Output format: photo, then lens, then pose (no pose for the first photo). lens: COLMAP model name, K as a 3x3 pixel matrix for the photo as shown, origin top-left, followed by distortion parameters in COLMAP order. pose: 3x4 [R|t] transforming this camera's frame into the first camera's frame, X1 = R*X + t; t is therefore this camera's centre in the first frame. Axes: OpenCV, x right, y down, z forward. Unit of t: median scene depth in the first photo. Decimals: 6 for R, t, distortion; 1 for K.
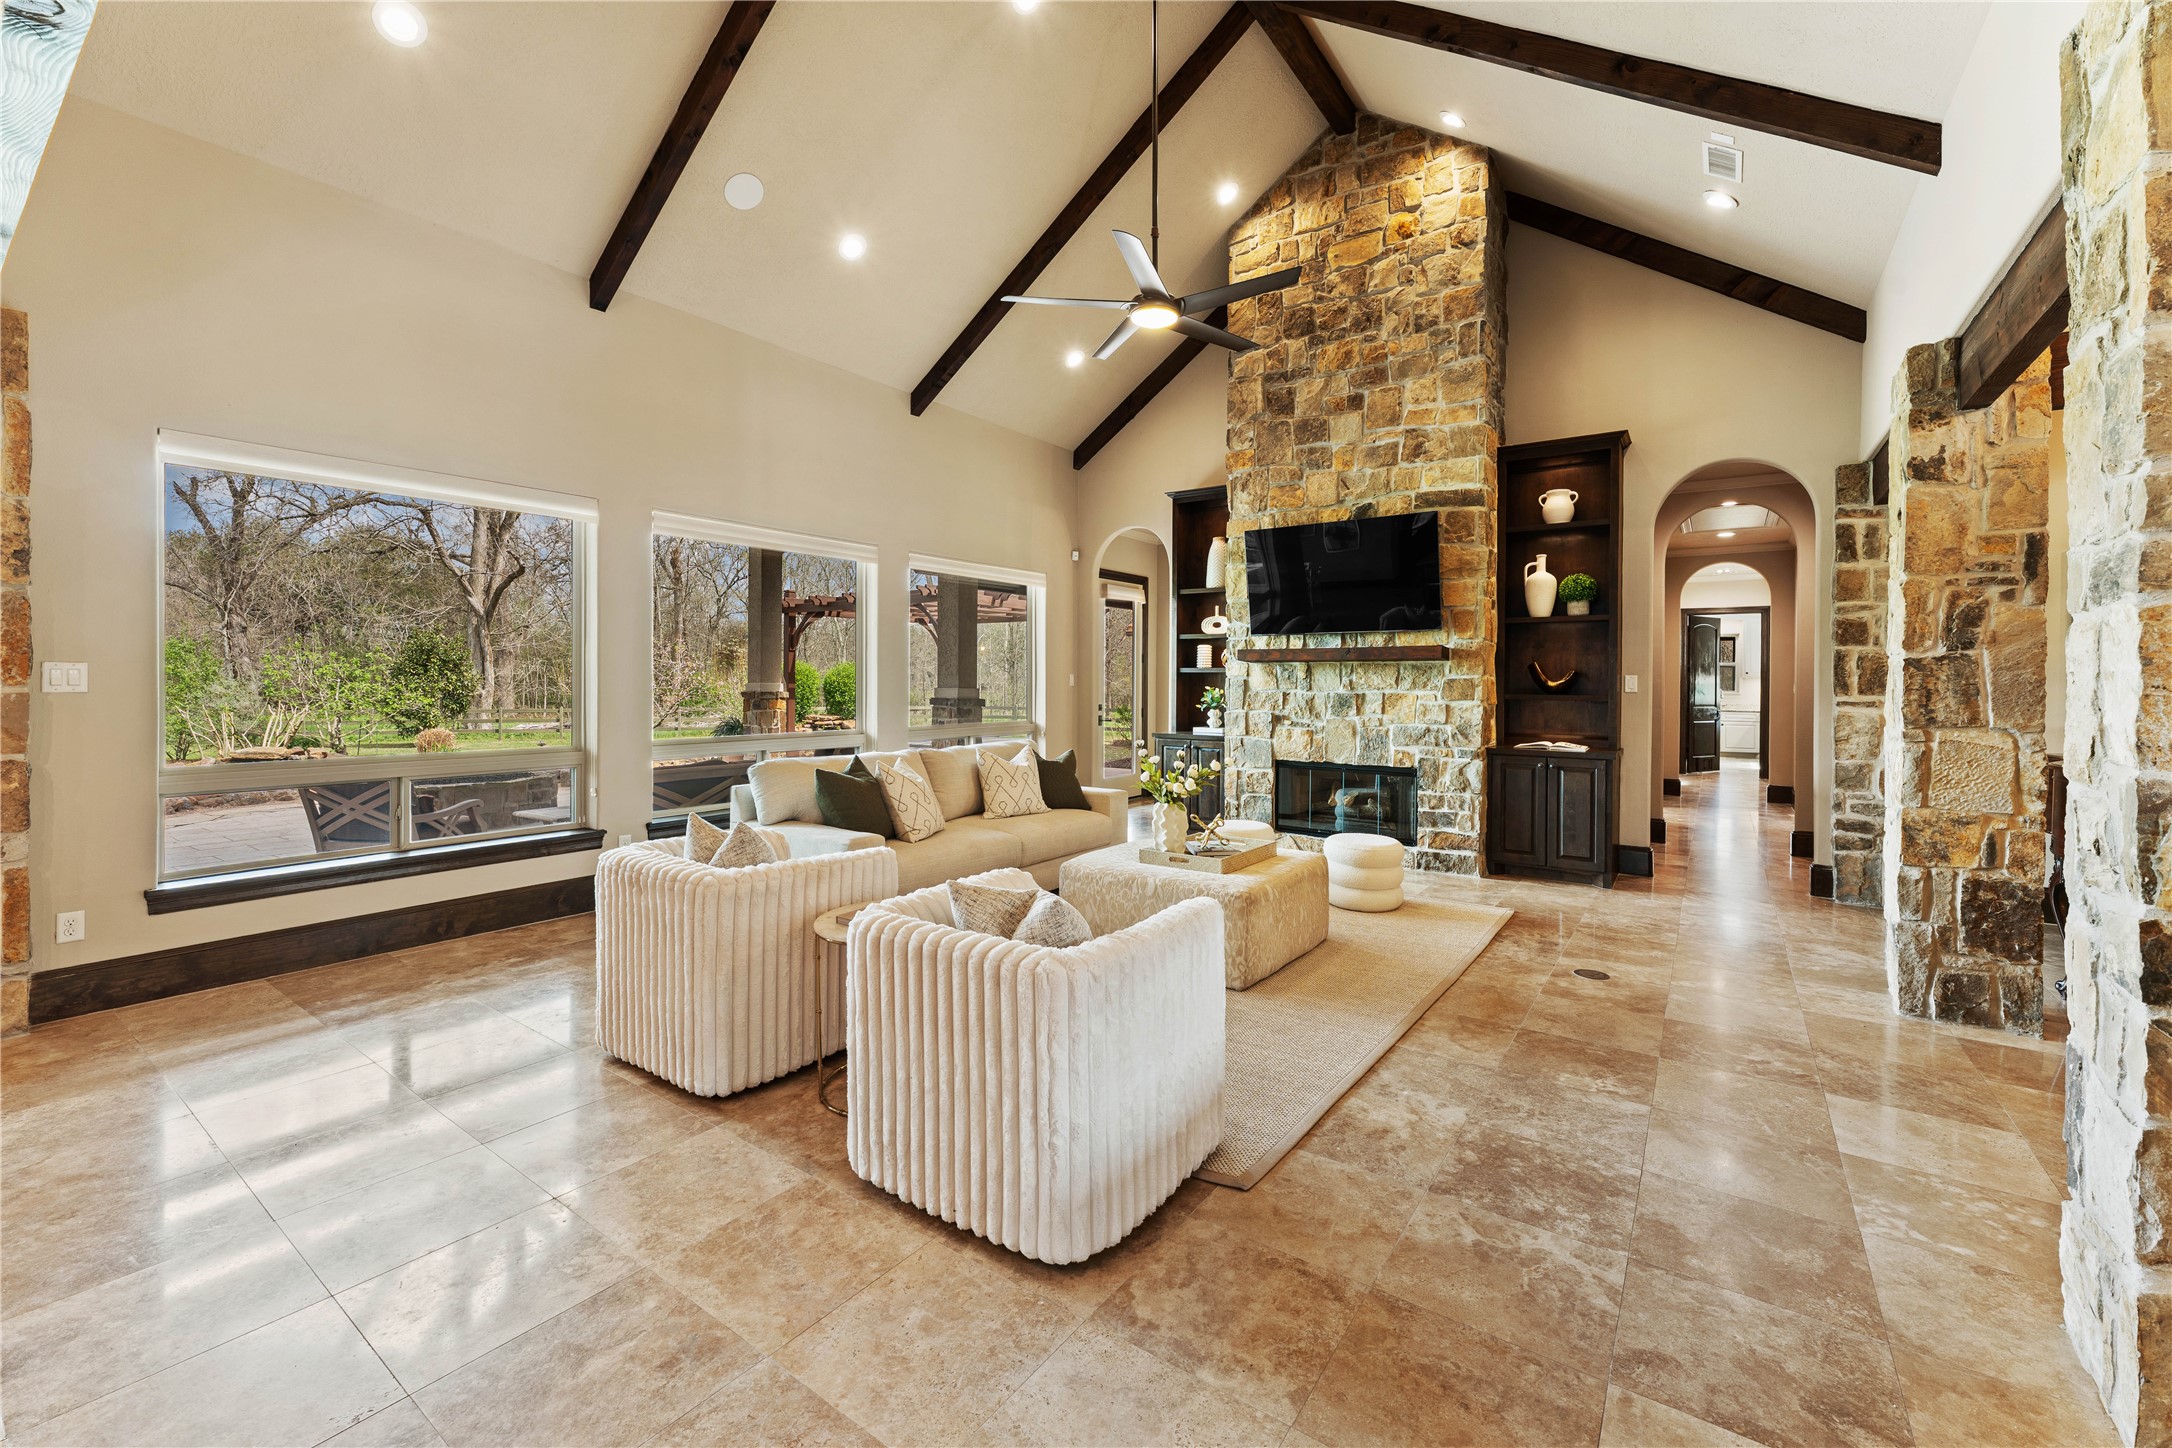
lens RADIAL K [[894.7, 0, 1078.2], [0, 894.7, 687.3], [0, 0, 1]] dist [-0.002075, 0.000628]
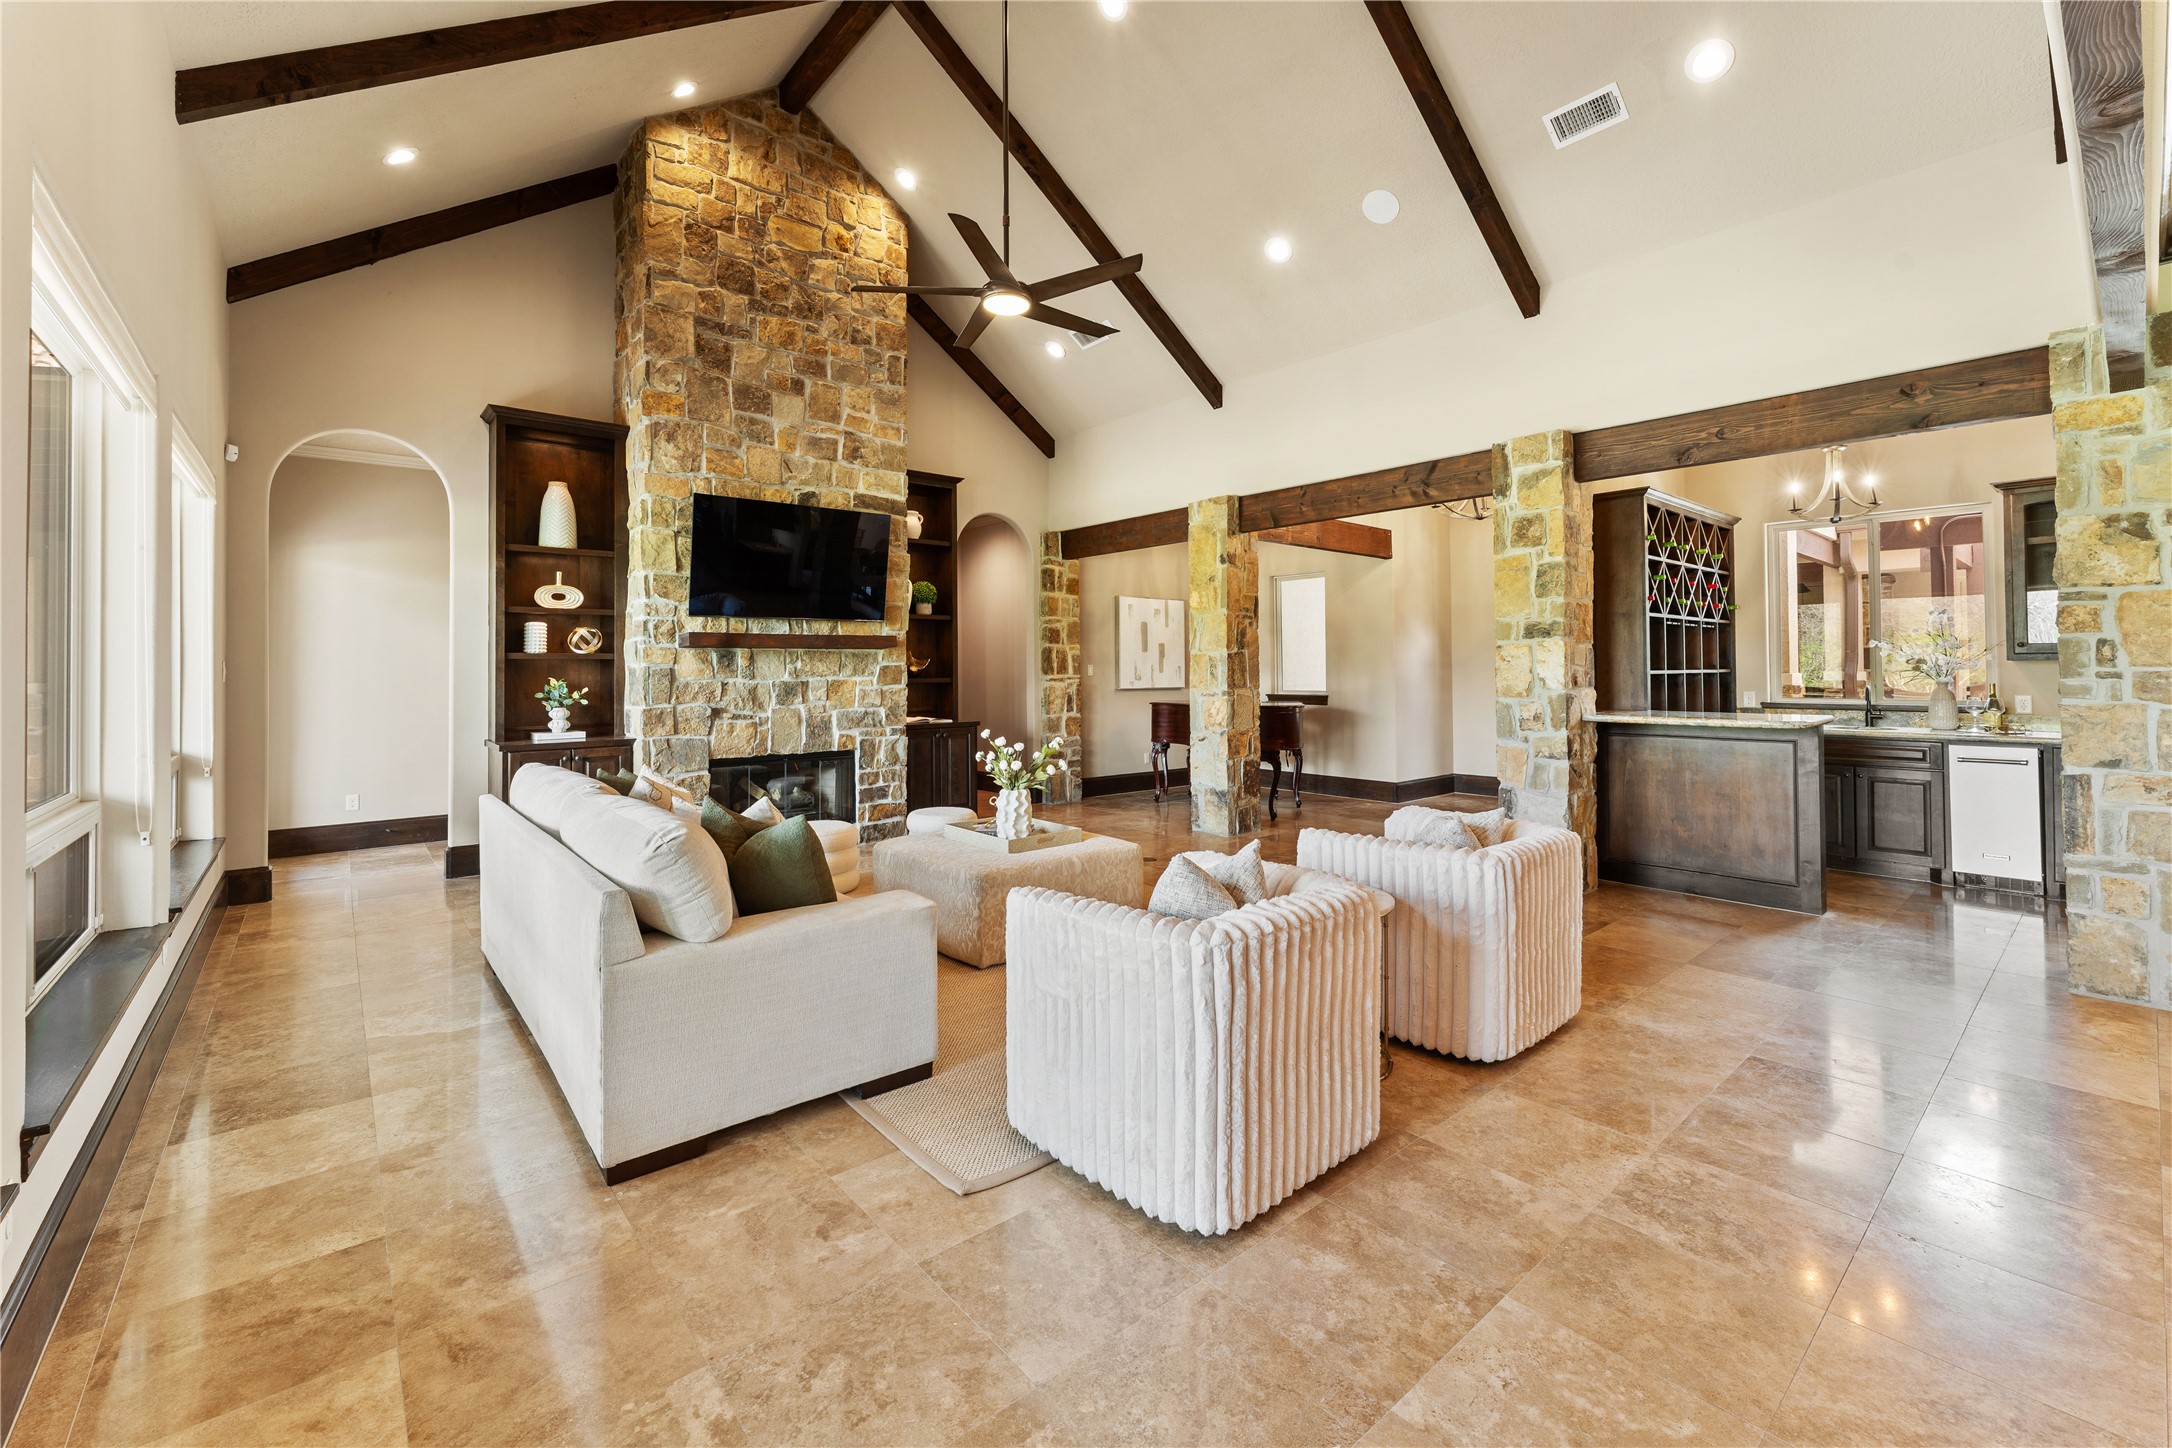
lens RADIAL K [[894.7, 0, 1098.9], [0, 894.7, 659.4], [0, 0, 1]] dist [-0.002075, 0.000628]
pose [[0.233337, 0.002671, 0.972392, -0.593014], [0.014578, 0.999874, -0.006245, -0.006181], [-0.972287, 0.015633, 0.233269, 0.463987]]
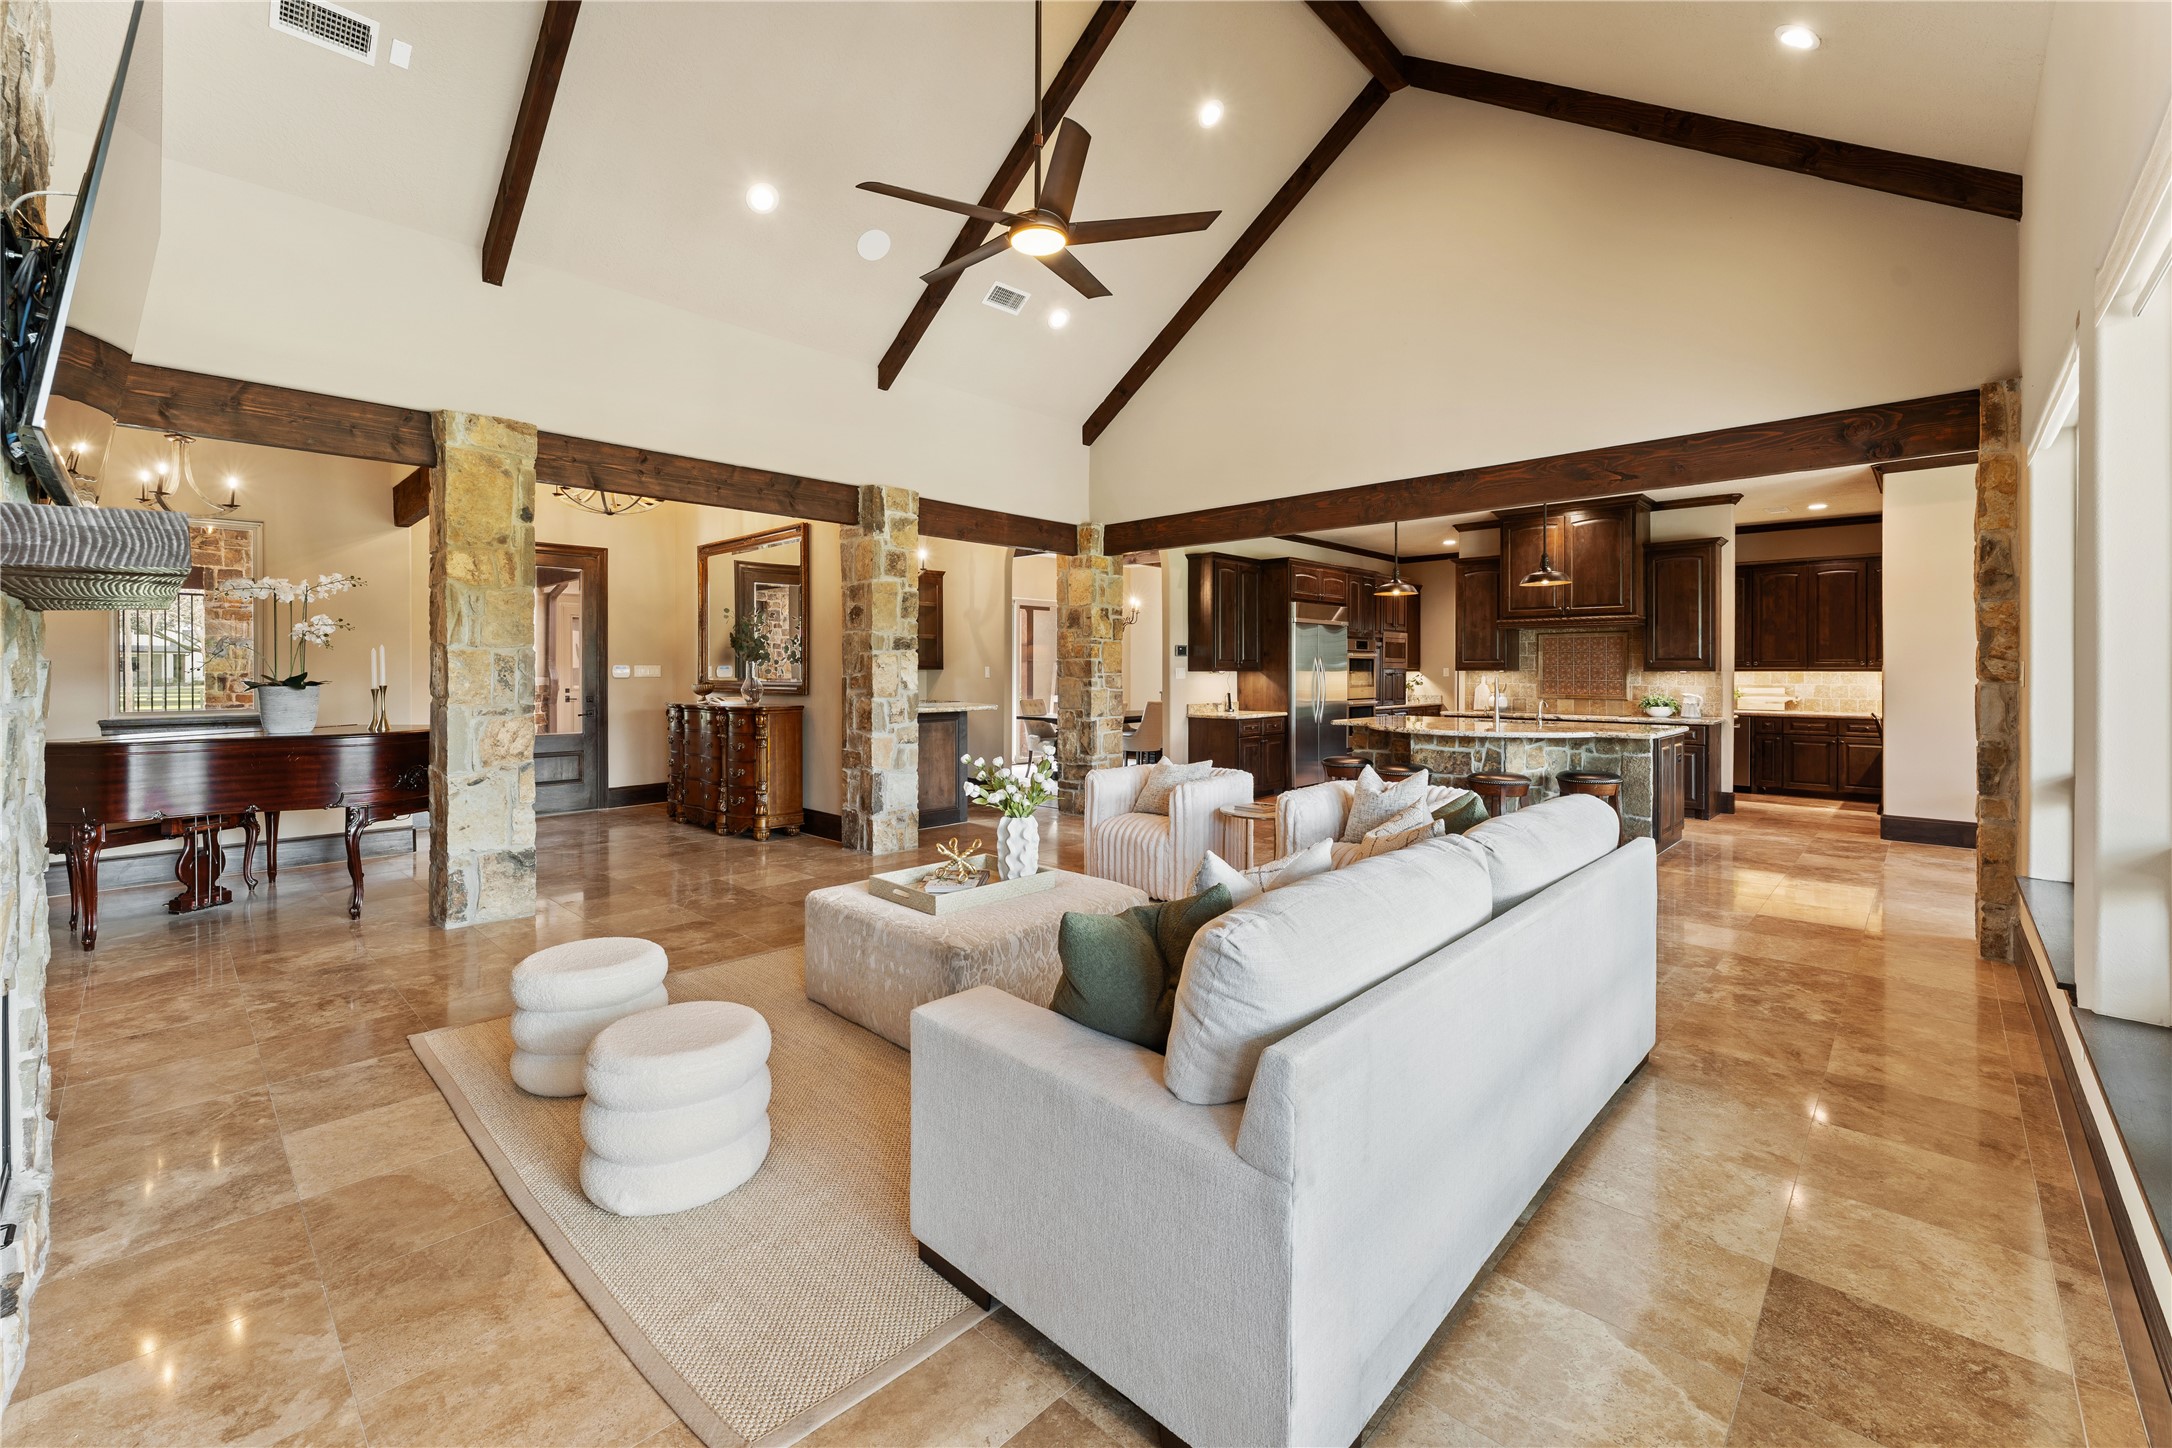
lens RADIAL K [[894.7, 0, 1074.3], [0, 894.7, 666.2], [0, 0, 1]] dist [-0.002075, 0.000628]
pose [[-0.989858, -0.005150, 0.141964, -0.046955], [-0.004890, 0.999986, 0.002183, -0.009331], [-0.141973, 0.001467, -0.989869, 1.265909]]
